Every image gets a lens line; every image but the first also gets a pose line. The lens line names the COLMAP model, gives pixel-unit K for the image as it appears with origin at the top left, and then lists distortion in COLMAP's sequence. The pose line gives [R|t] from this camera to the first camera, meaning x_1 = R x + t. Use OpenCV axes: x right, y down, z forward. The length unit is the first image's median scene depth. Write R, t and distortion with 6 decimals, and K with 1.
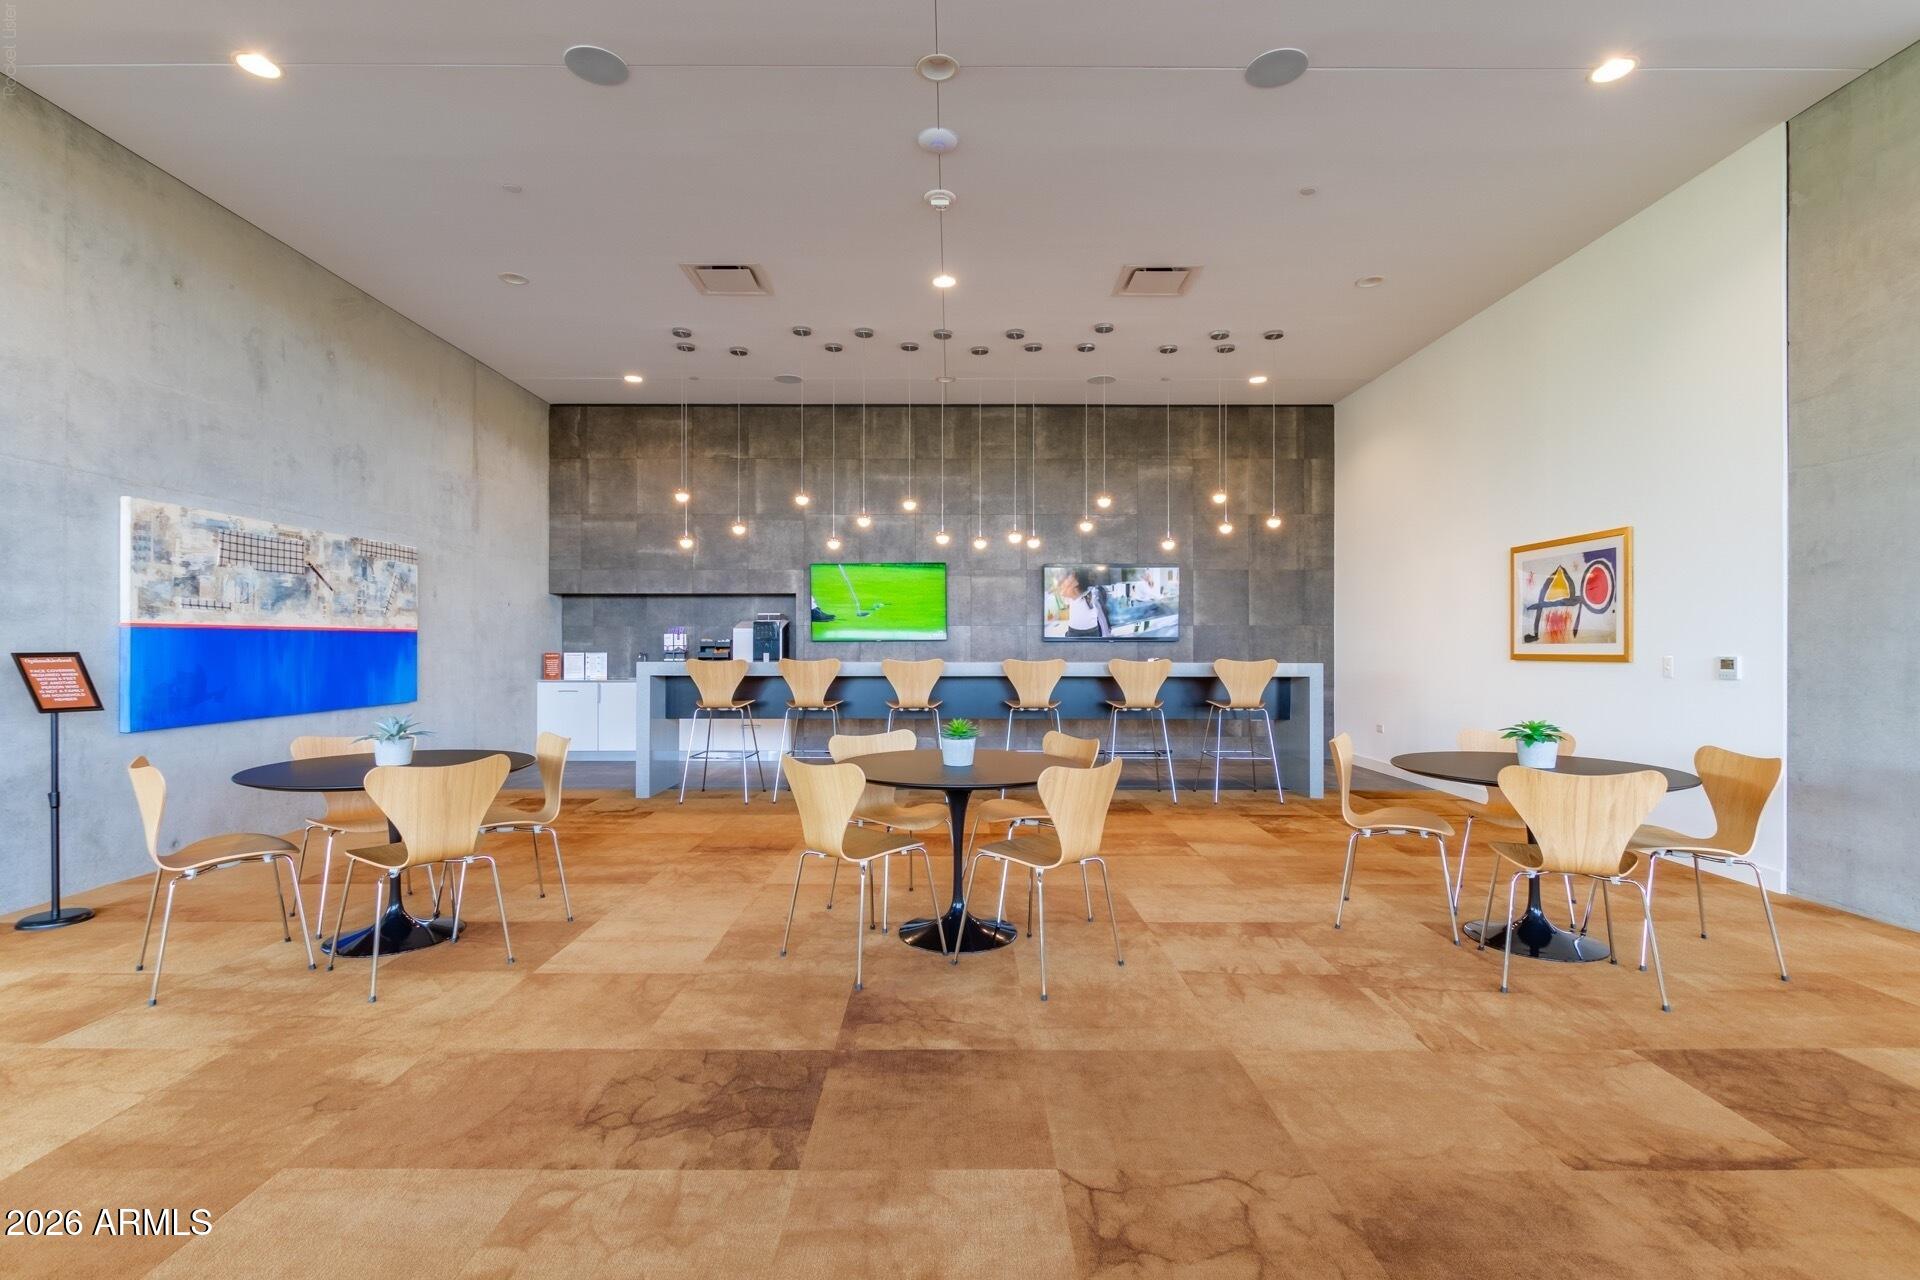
lens RADIAL K [[888.8, 0, 964.3], [0, 888.8, 647.2], [0, 0, 1]] dist [-0.002526, 0.000079]
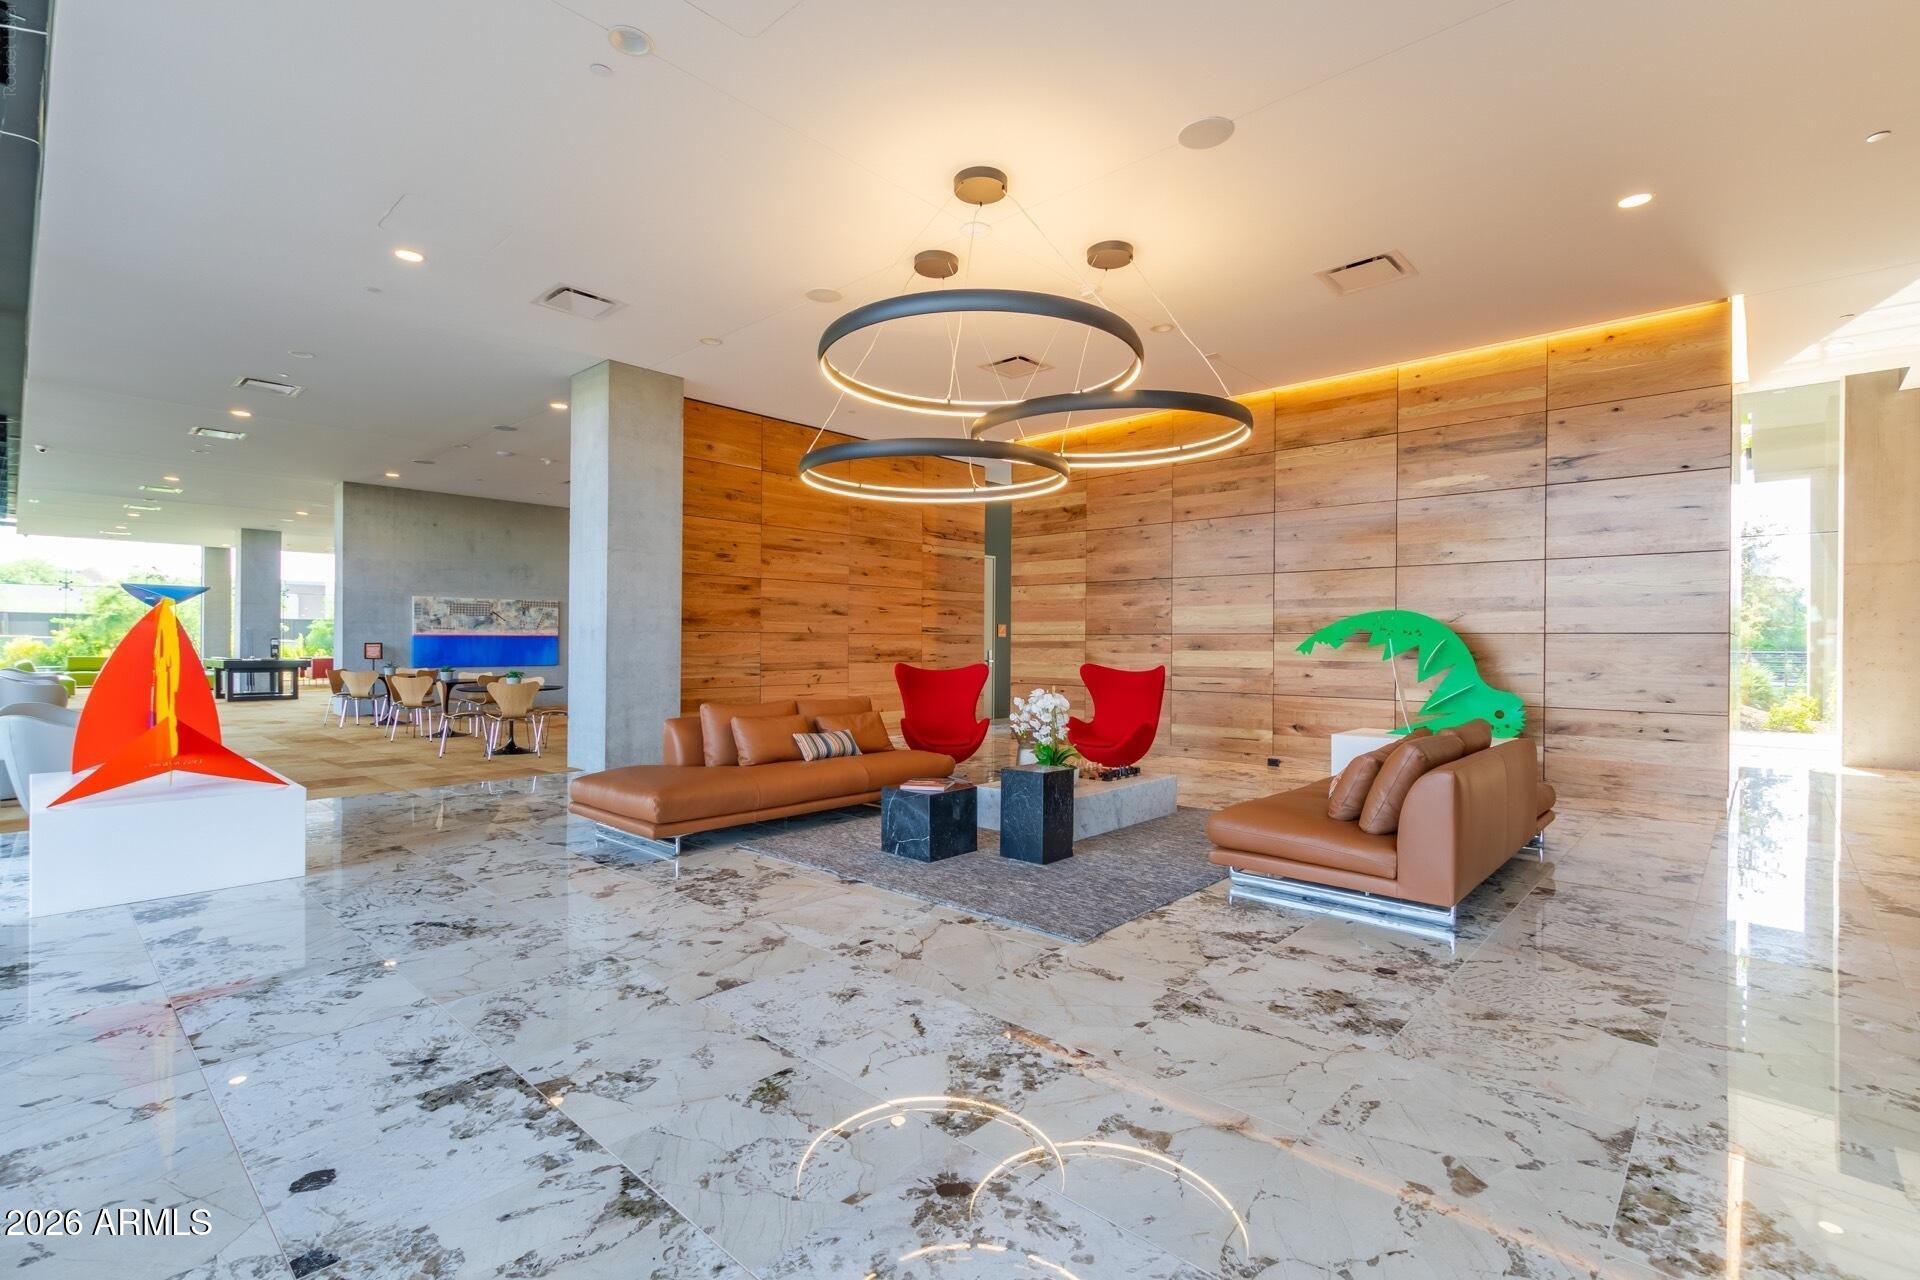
lens RADIAL K [[888.8, 0, 978.8], [0, 888.8, 643.3], [0, 0, 1]] dist [-0.002526, 0.000079]
pose [[0.723422, -0.011115, -0.690317, 2.431269], [0.004888, 0.999928, -0.010977, 0.044298], [0.690389, 0.004566, 0.723424, 0.058561]]
